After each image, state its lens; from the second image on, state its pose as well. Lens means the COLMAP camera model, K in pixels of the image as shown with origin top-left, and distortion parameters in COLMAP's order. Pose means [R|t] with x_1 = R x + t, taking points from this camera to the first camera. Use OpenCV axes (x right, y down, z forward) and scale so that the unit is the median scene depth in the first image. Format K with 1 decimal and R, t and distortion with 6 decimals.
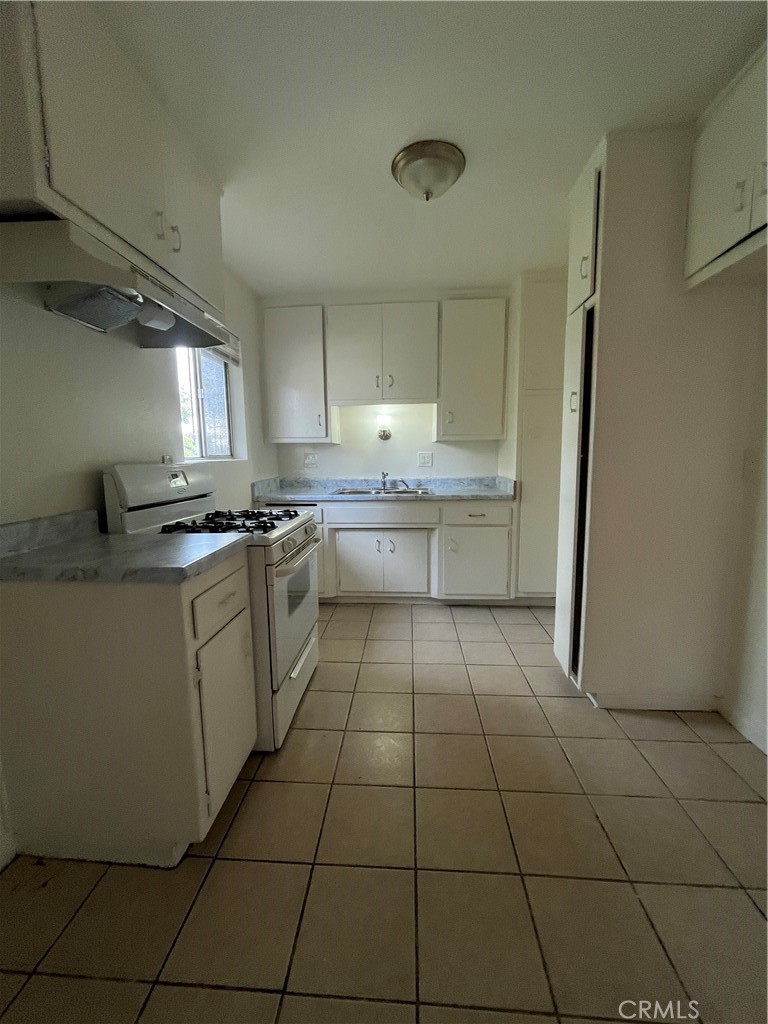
lens RADIAL K [[418.8, 0, 380.2], [0, 418.8, 511.1], [0, 0, 1]] dist [-0.001718, -0.000005]
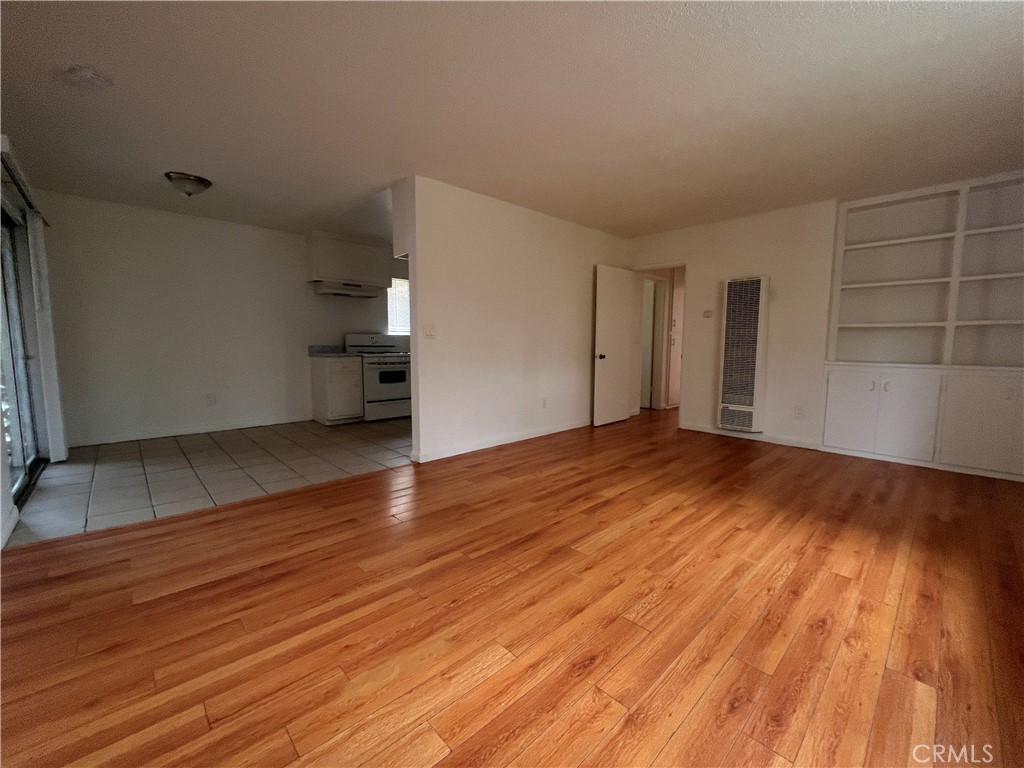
lens RADIAL K [[418.8, 0, 511.2], [0, 418.8, 385.8], [0, 0, 1]] dist [-0.001718, -0.000005]
pose [[0.735204, 0.082744, -0.672776, 1.425297], [-0.103247, 0.994610, 0.009499, 0.077865], [0.669936, 0.062479, 0.739785, -0.350775]]
